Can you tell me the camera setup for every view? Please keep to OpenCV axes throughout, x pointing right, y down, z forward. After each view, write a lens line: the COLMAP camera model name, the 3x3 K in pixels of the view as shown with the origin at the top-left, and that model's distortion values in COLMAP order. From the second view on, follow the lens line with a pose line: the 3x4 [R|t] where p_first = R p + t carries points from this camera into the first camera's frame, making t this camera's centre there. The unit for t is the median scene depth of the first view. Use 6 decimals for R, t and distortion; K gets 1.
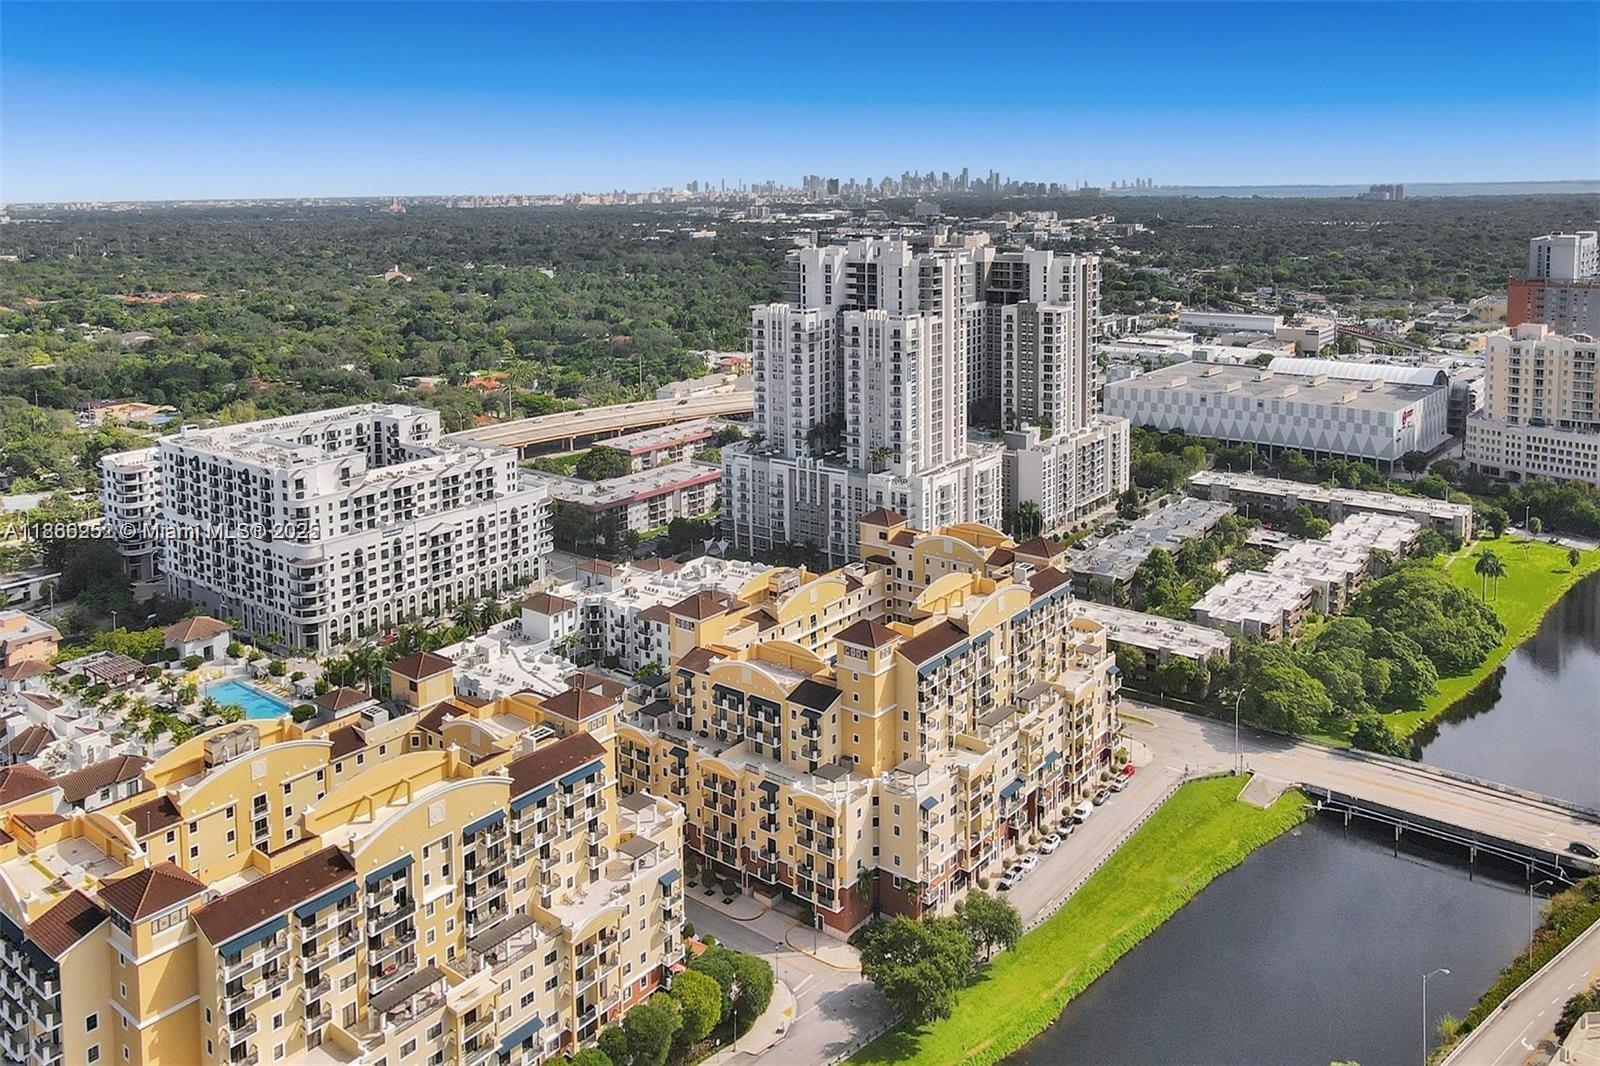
lens RADIAL K [[1441.3, 0, 800.0], [0, 1441.3, 533.0], [0, 0, 1]] dist [-0.060291, 0.105062]
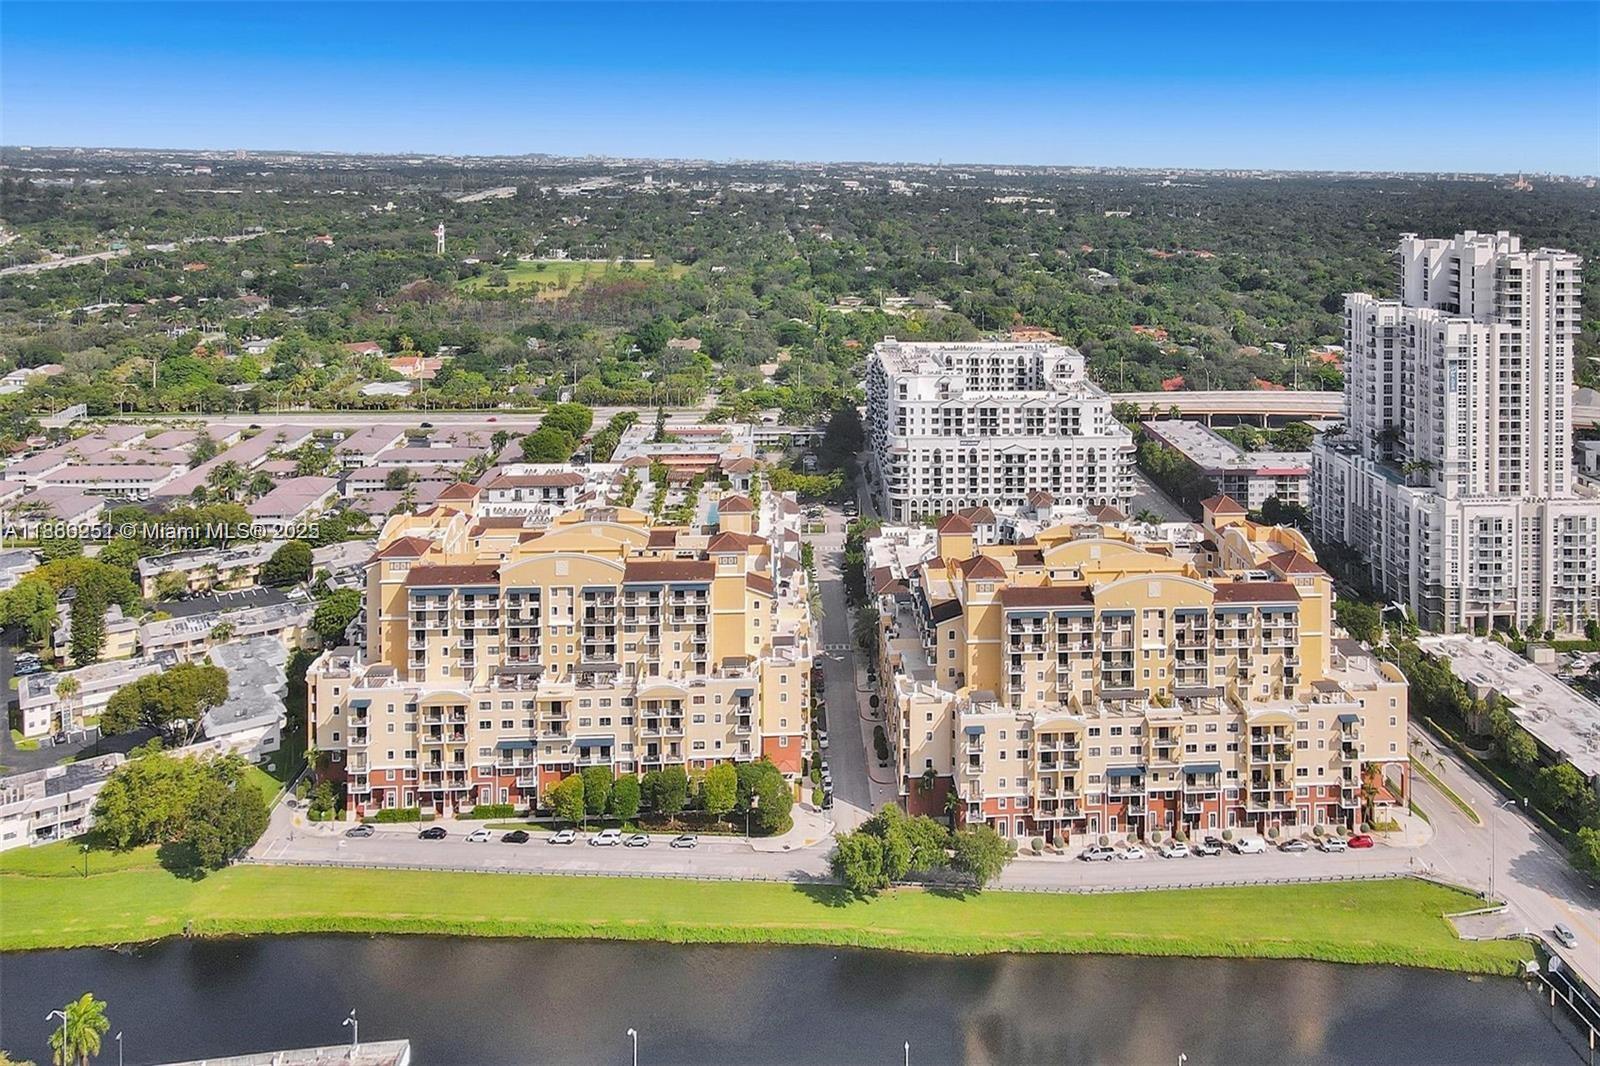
lens RADIAL K [[1441.3, 0, 800.0], [0, 1441.3, 533.0], [0, 0, 1]] dist [-0.060291, 0.105062]
pose [[0.579490, 0.228837, -0.782192, 0.586907], [-0.213941, 0.968824, 0.124939, -0.046516], [0.786397, 0.094943, 0.610381, 0.147490]]
